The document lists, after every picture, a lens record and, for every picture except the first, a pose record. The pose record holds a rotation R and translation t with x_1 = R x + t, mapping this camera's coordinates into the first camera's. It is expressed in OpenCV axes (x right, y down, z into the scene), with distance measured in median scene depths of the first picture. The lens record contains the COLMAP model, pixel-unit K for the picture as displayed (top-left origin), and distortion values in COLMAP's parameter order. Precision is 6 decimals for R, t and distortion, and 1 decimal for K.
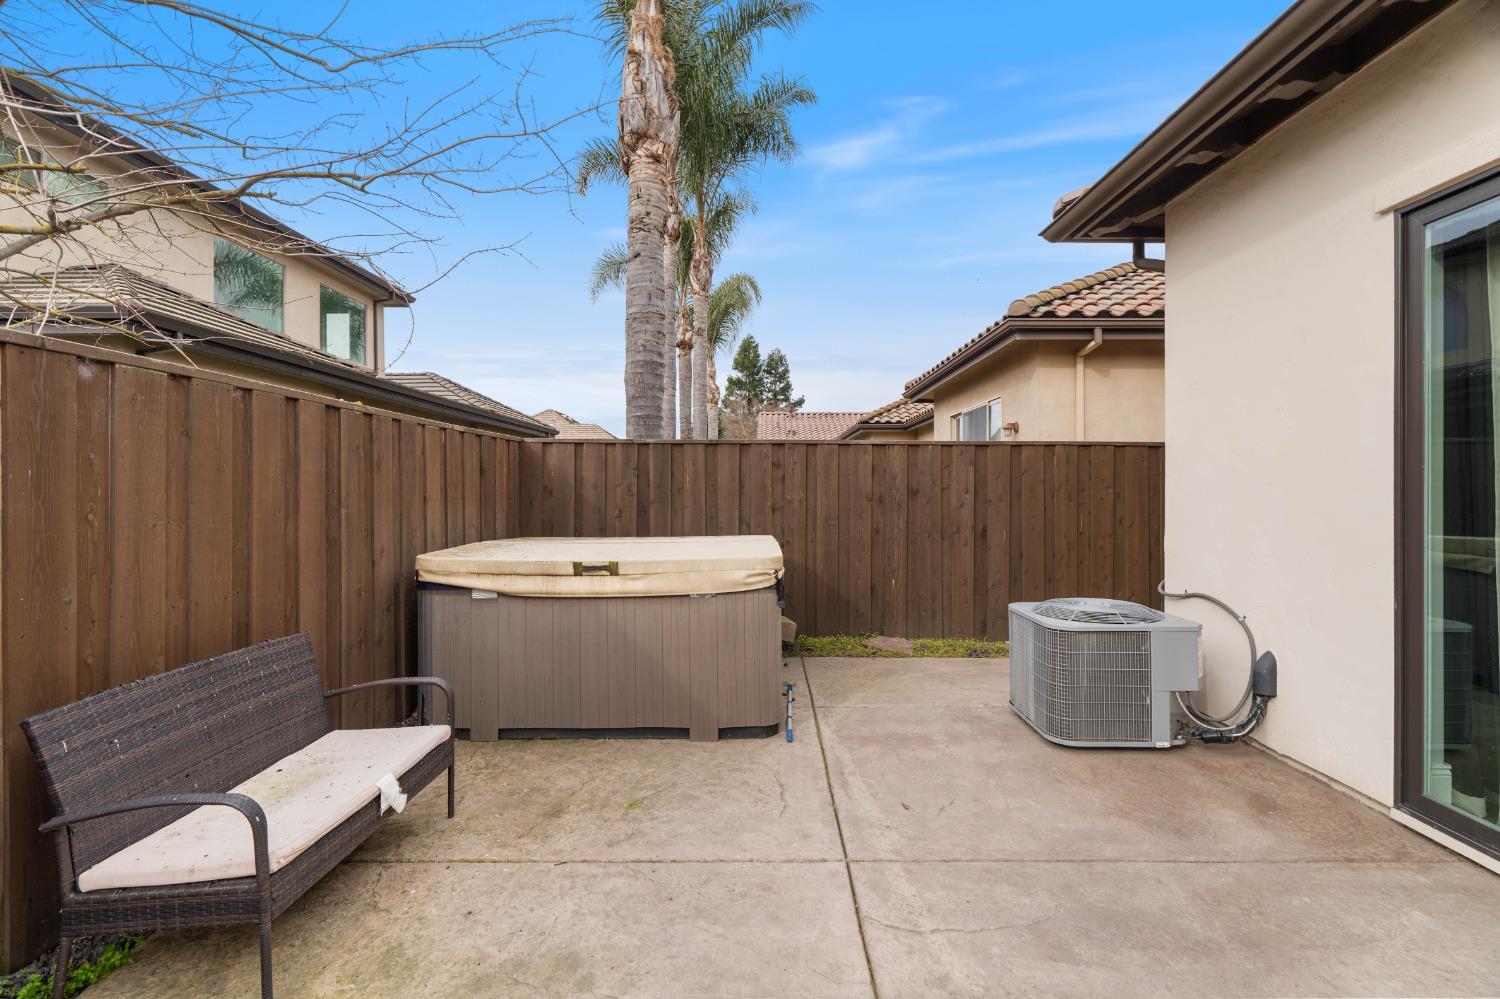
lens RADIAL K [[681.1, 0, 750.8], [0, 681.1, 490.0], [0, 0, 1]] dist [-0.007459, 0.002331]
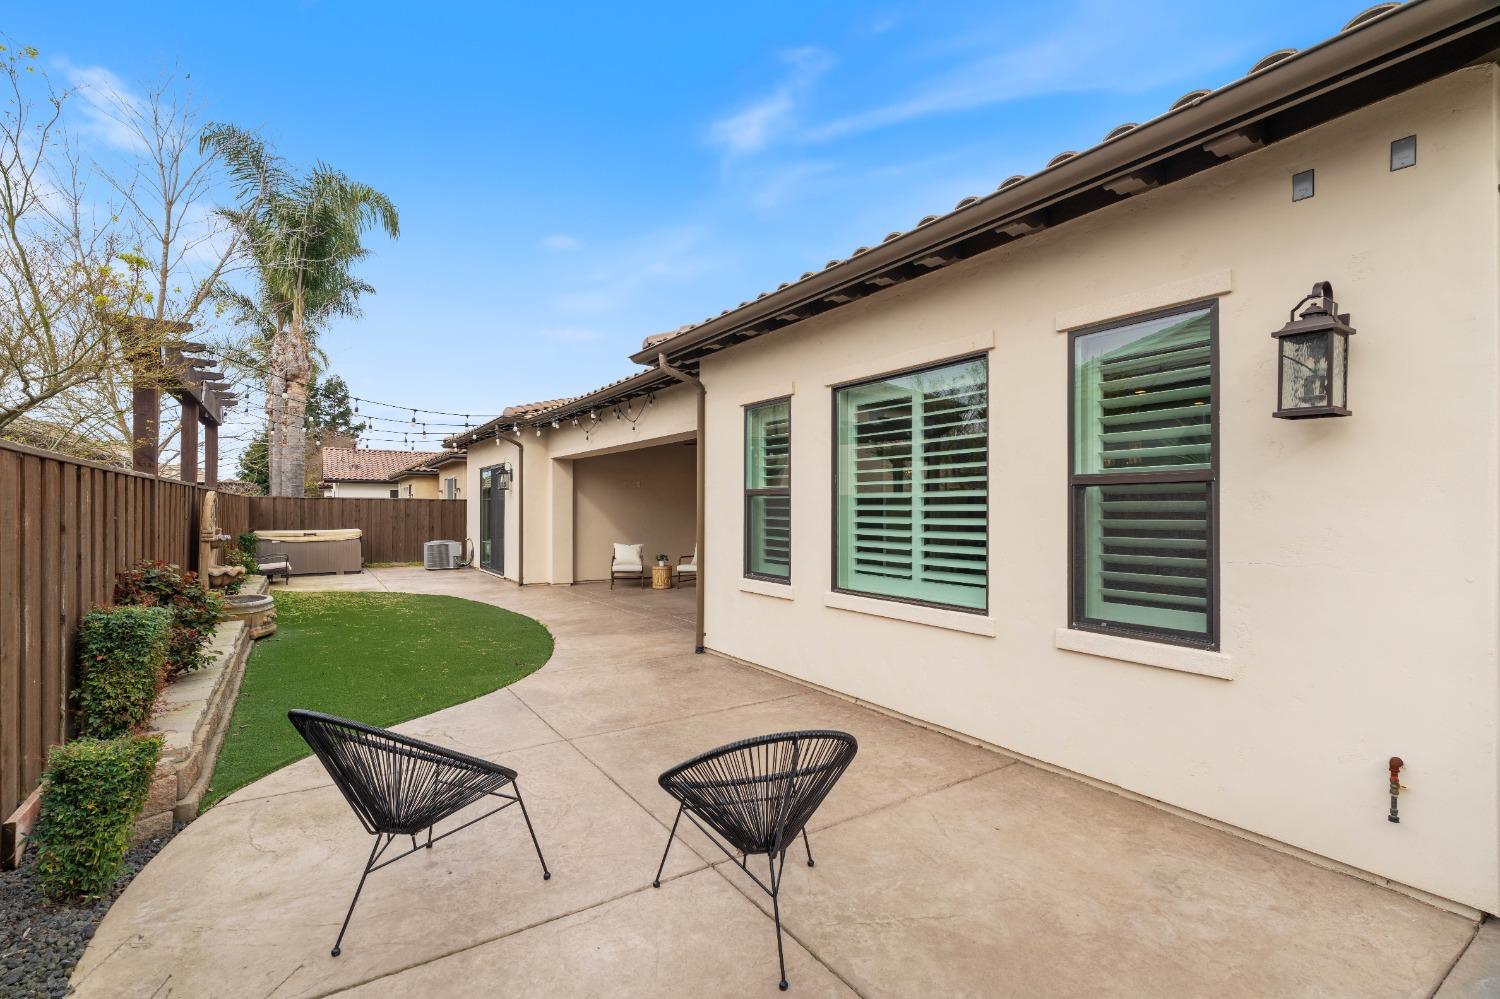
lens RADIAL K [[681.1, 0, 752.9], [0, 681.1, 502.7], [0, 0, 1]] dist [-0.007459, 0.002331]
pose [[0.826194, 0.007095, 0.563342, -0.074675], [-0.002957, 0.999962, -0.008256, -0.011676], [-0.563379, 0.005155, 0.826183, -0.888458]]
